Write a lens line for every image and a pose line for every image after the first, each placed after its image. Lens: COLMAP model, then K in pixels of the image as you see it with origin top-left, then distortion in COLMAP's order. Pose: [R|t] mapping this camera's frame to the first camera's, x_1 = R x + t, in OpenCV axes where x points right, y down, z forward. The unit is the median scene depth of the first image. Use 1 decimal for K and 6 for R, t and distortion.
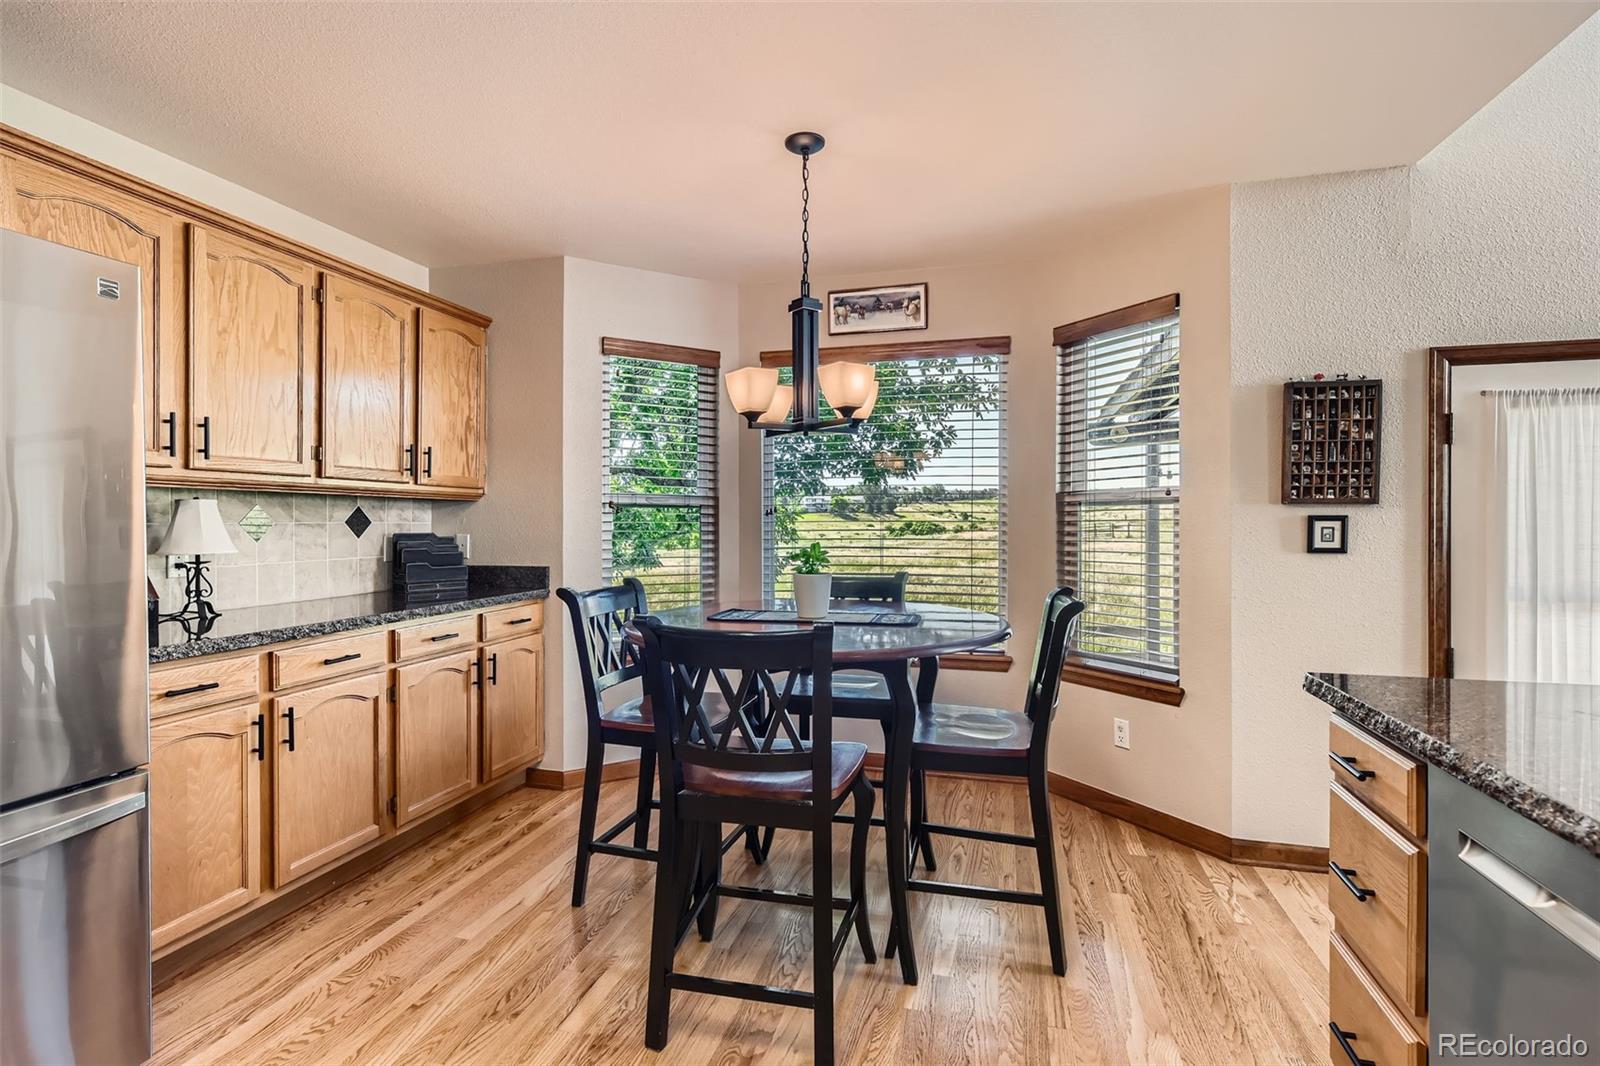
lens RADIAL K [[774.0, 0, 799.7], [0, 774.0, 527.8], [0, 0, 1]] dist [0.015777, -0.003015]
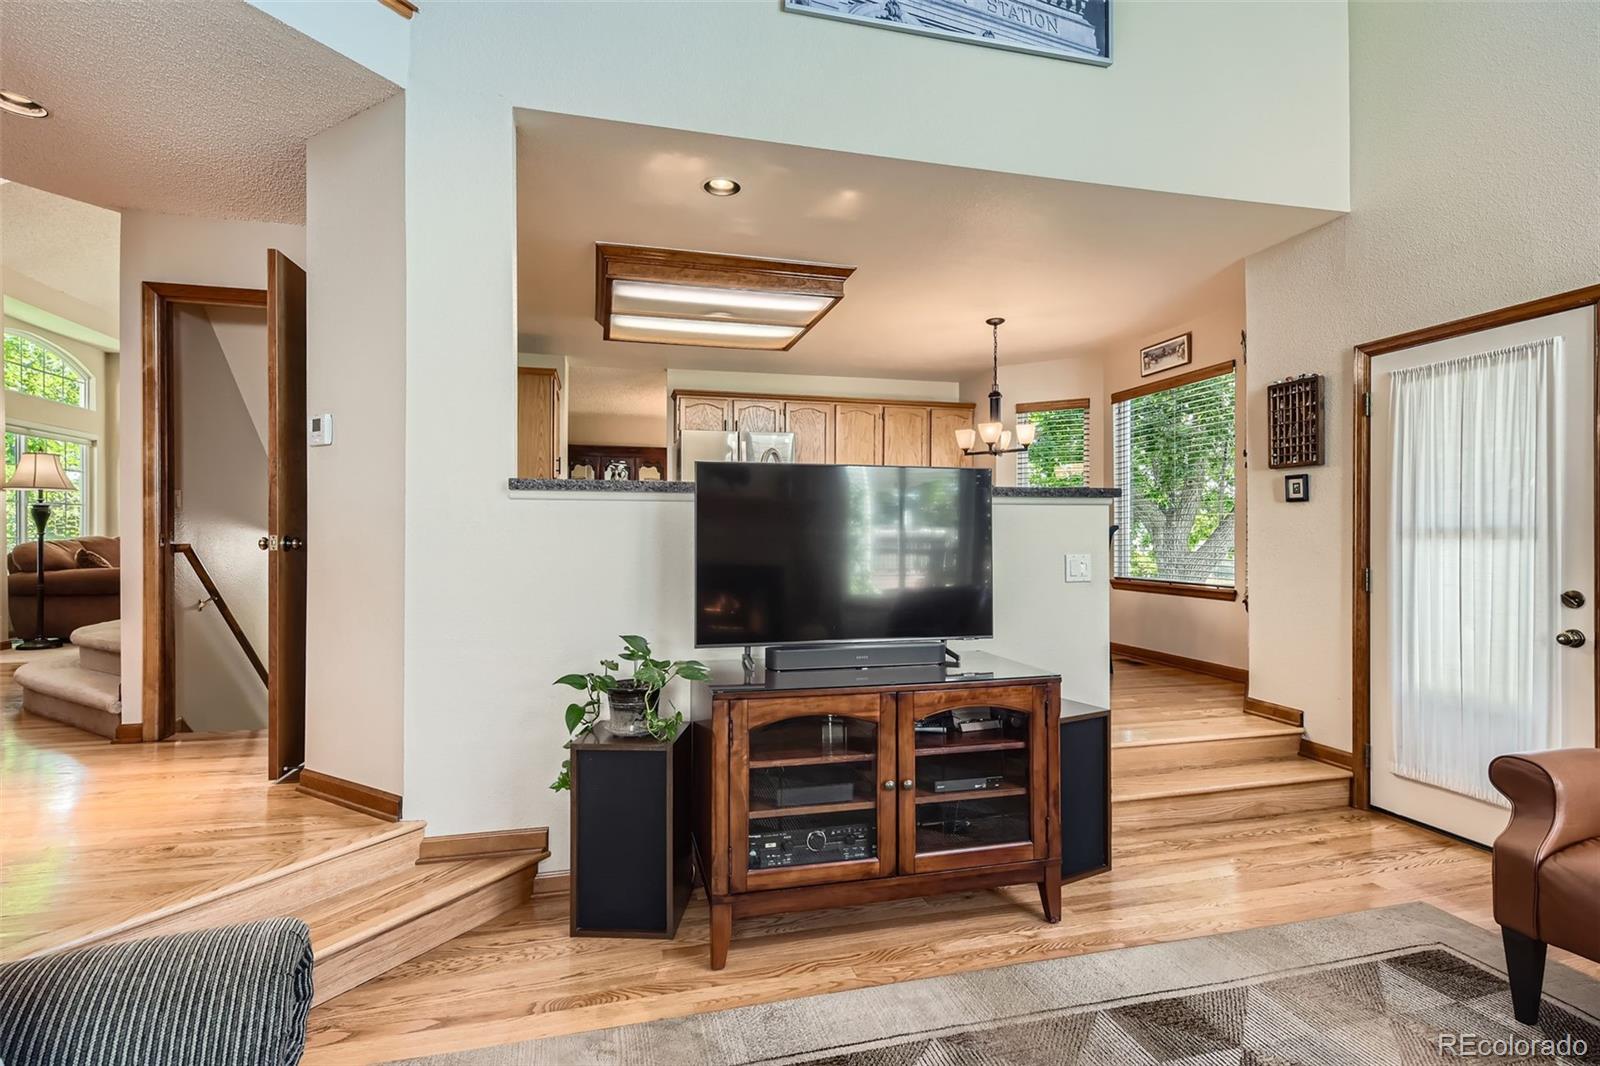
lens RADIAL K [[774.0, 0, 789.1], [0, 774.0, 531.4], [0, 0, 1]] dist [0.015777, -0.003015]
pose [[0.484368, -0.006025, -0.874843, 1.473662], [-0.005448, 0.999936, -0.009903, 0.106373], [0.874847, 0.009563, 0.484305, -0.498091]]
